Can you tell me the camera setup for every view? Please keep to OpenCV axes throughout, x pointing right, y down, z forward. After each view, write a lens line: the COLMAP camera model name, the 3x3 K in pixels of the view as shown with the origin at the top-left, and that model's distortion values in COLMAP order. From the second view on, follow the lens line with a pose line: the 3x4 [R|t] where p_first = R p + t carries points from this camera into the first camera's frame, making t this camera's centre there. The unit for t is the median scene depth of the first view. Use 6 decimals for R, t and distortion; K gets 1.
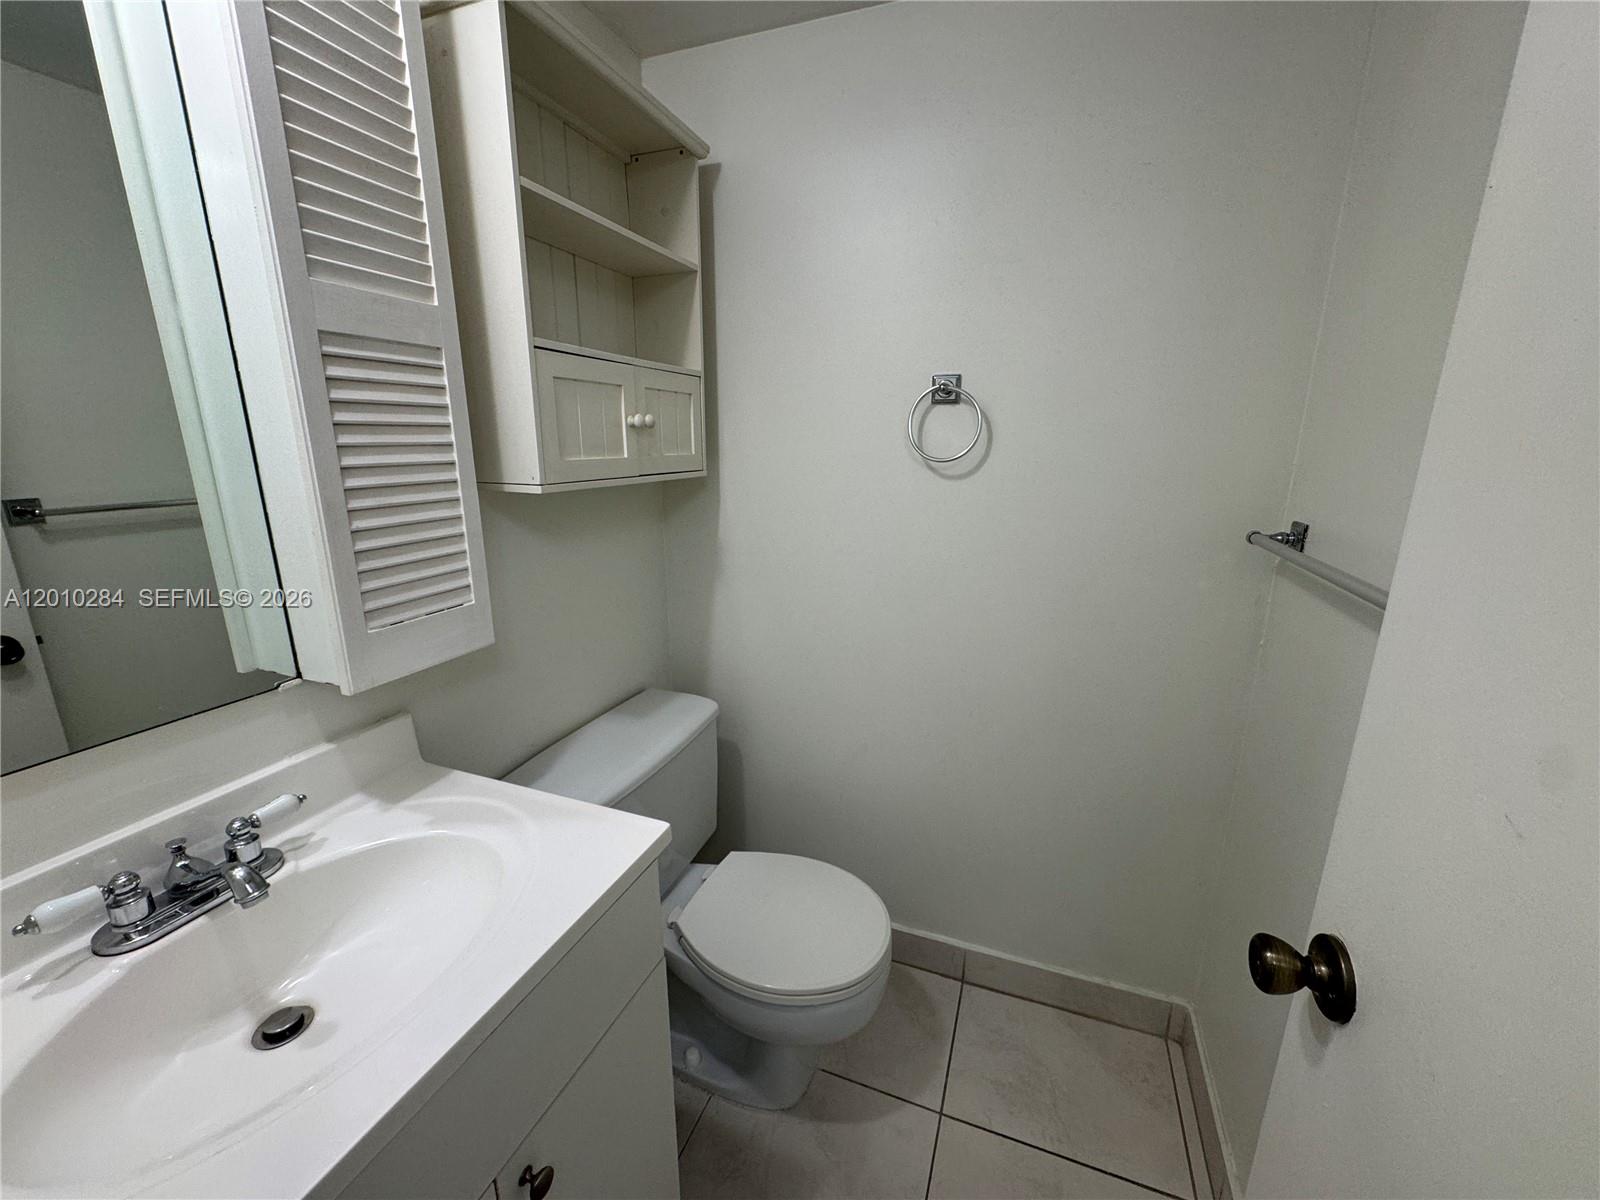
lens RADIAL K [[632.8, 0, 800.0], [0, 632.8, 600.0], [0, 0, 1]] dist [-0.002292, -0.000219]
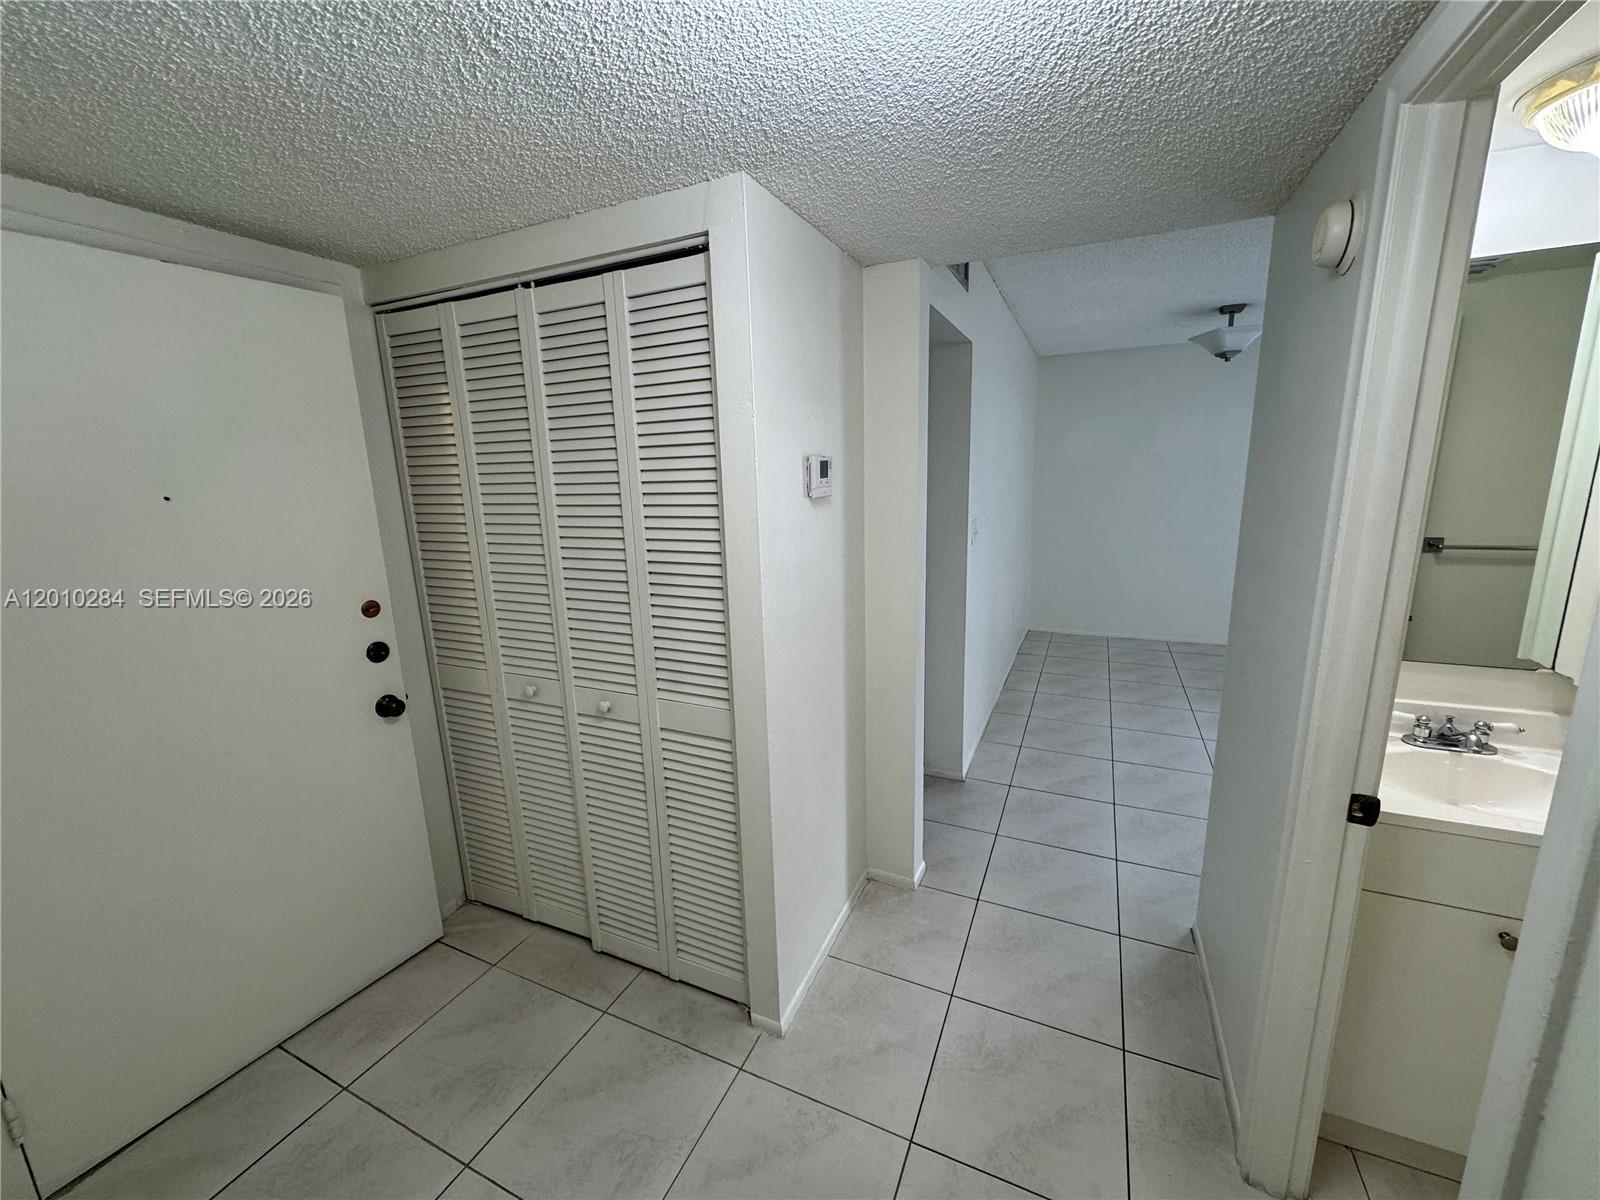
lens RADIAL K [[632.8, 0, 800.0], [0, 632.8, 600.0], [0, 0, 1]] dist [-0.002292, -0.000219]
pose [[-0.062034, 0.202662, -0.977282, 1.051099], [-0.204576, 0.955796, 0.211192, 0.001241], [0.976883, 0.213029, -0.017832, -1.088327]]
